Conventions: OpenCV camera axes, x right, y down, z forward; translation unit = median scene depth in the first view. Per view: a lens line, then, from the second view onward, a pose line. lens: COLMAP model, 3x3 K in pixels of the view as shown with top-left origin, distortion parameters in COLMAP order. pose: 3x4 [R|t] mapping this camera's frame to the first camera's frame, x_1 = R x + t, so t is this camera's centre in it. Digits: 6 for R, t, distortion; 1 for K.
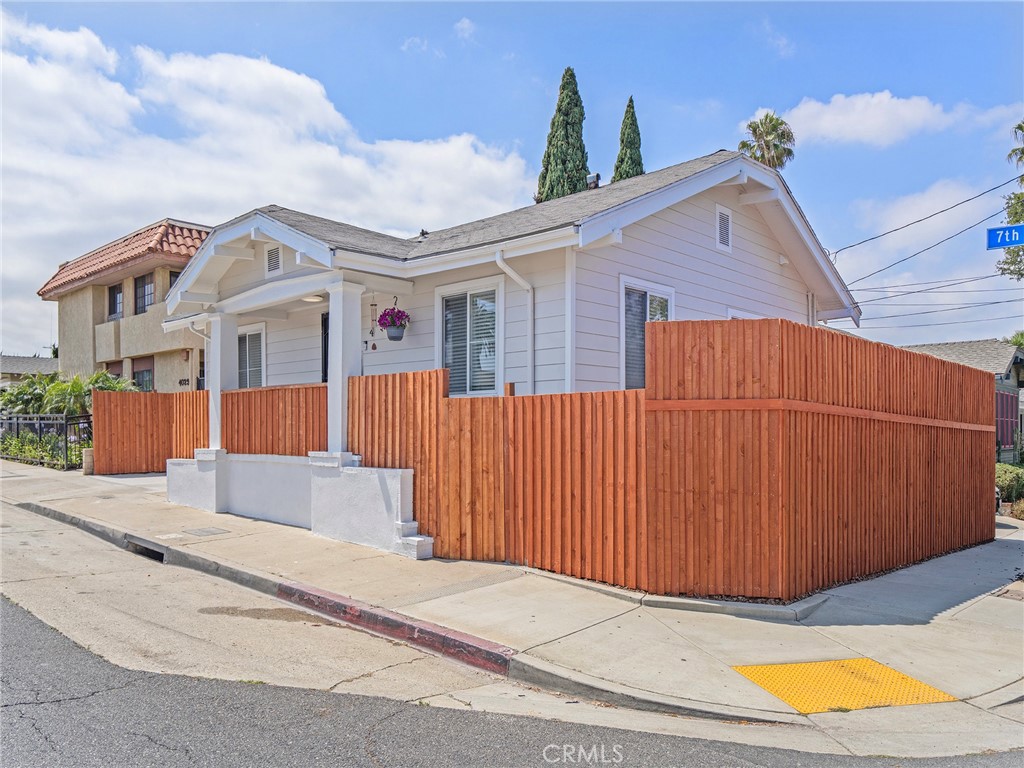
lens RADIAL K [[750.3, 0, 509.6], [0, 750.3, 434.9], [0, 0, 1]] dist [0.018337, 0.007224]
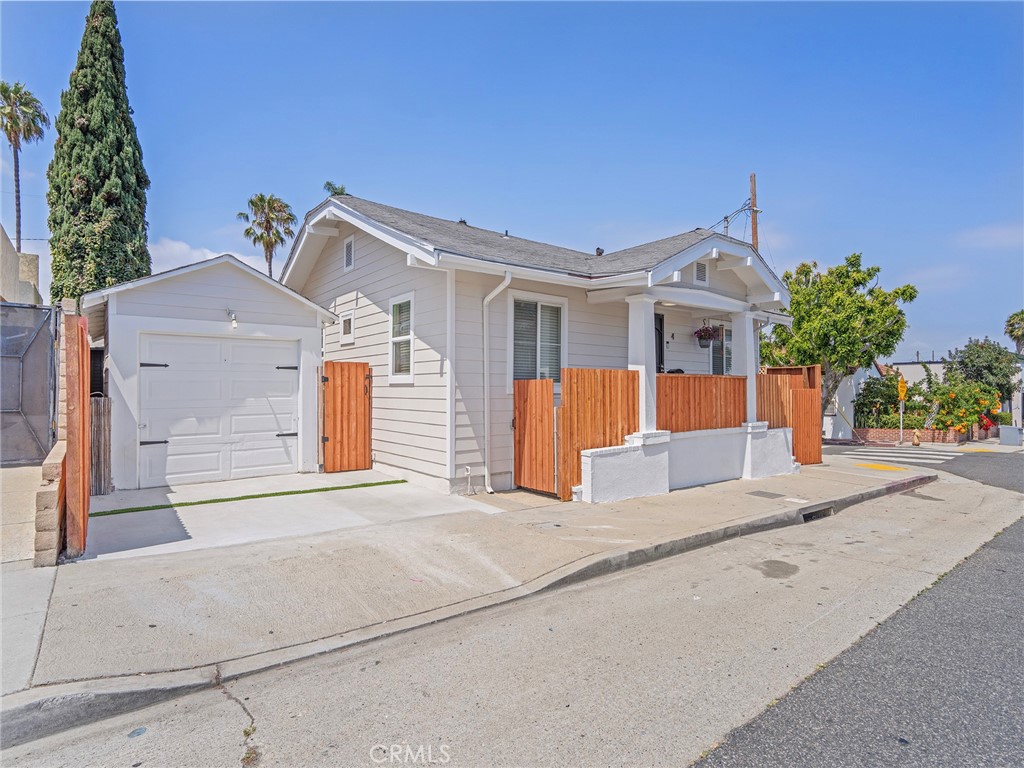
lens RADIAL K [[522.0, 0, 496.2], [0, 522.0, 383.3], [0, 0, 1]] dist [0.003347, 0.001240]
pose [[0.150754, 0.010736, 0.988513, -1.360298], [0.006006, 0.999913, -0.011776, -0.046590], [-0.988553, 0.007712, 0.150677, 1.352931]]
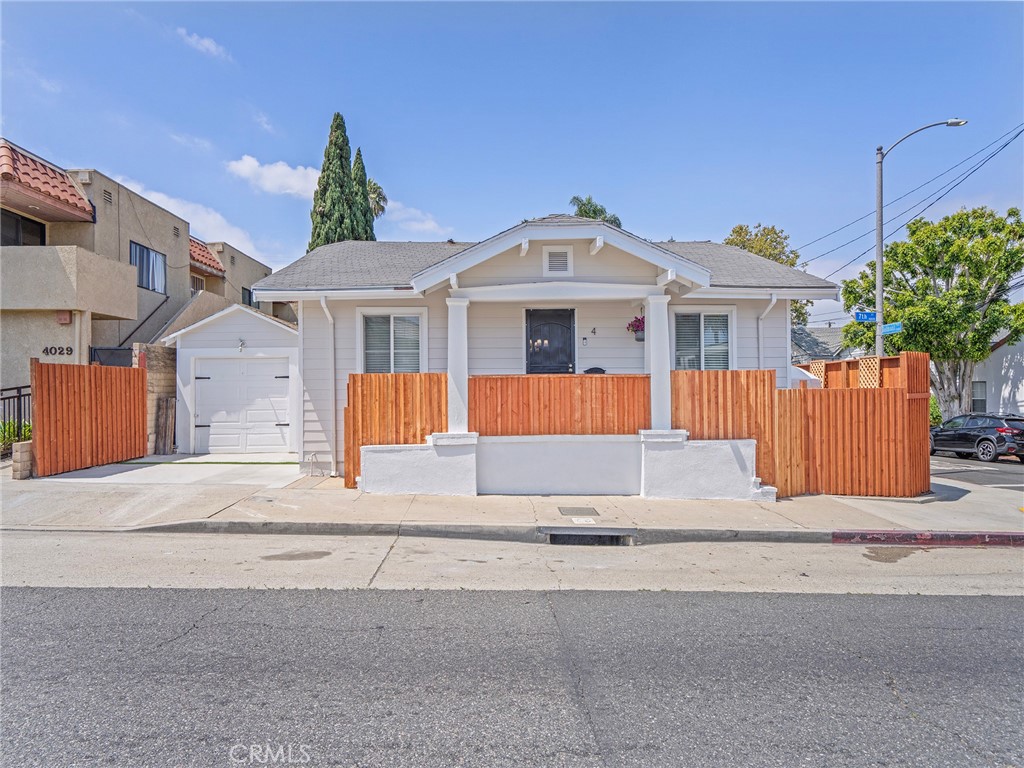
lens RADIAL K [[522.0, 0, 500.5], [0, 522.0, 389.4], [0, 0, 1]] dist [0.003347, 0.001240]
pose [[0.708775, -0.003305, 0.705427, -1.038935], [0.011283, 0.999914, -0.006651, -0.041924], [-0.705344, 0.012674, 0.708752, 0.572713]]
